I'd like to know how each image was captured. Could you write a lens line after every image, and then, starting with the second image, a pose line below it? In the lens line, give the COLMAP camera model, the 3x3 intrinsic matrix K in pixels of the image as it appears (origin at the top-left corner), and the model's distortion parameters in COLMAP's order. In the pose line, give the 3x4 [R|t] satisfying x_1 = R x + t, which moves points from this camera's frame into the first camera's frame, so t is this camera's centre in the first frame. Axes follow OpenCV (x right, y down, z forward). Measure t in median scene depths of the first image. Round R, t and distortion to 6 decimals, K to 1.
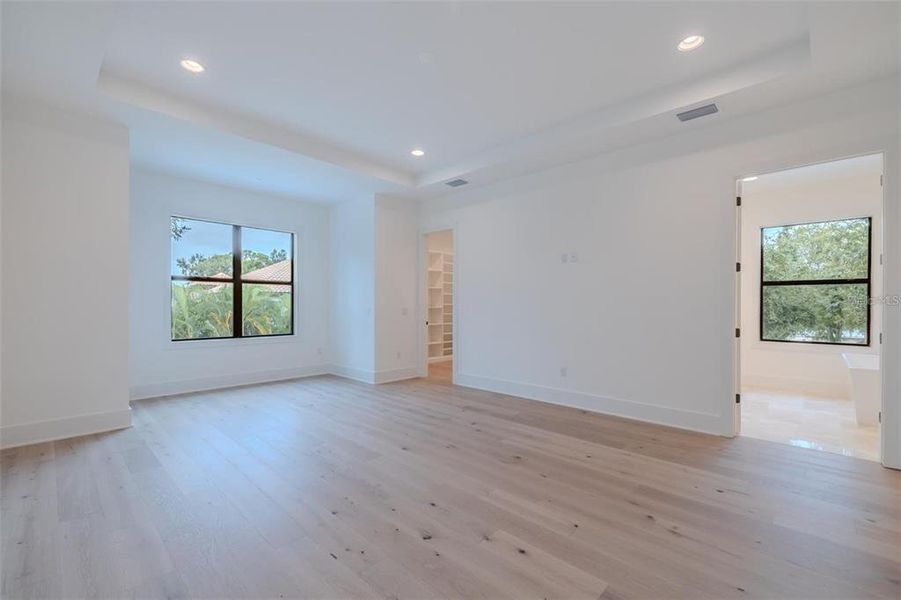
lens RADIAL K [[384.0, 0, 444.7], [0, 384.0, 298.6], [0, 0, 1]] dist [0.001321, 0.000055]
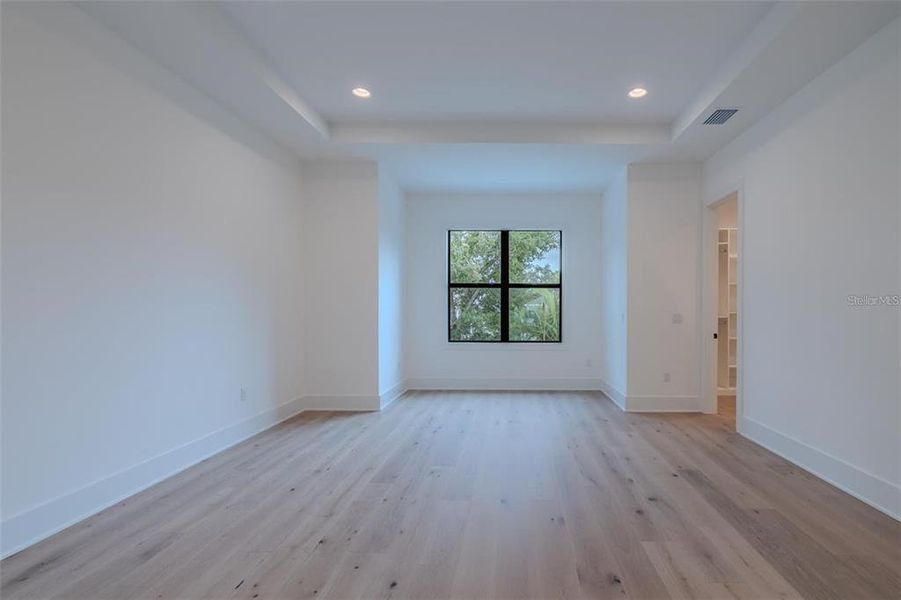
lens RADIAL K [[419.4, 0, 446.9], [0, 419.4, 309.3], [0, 0, 1]] dist [0.001155, -0.000004]
pose [[0.696233, -0.000917, -0.717815, 0.172915], [0.011633, 0.999882, 0.010006, 0.003541], [0.717721, -0.015317, 0.696162, 0.151685]]
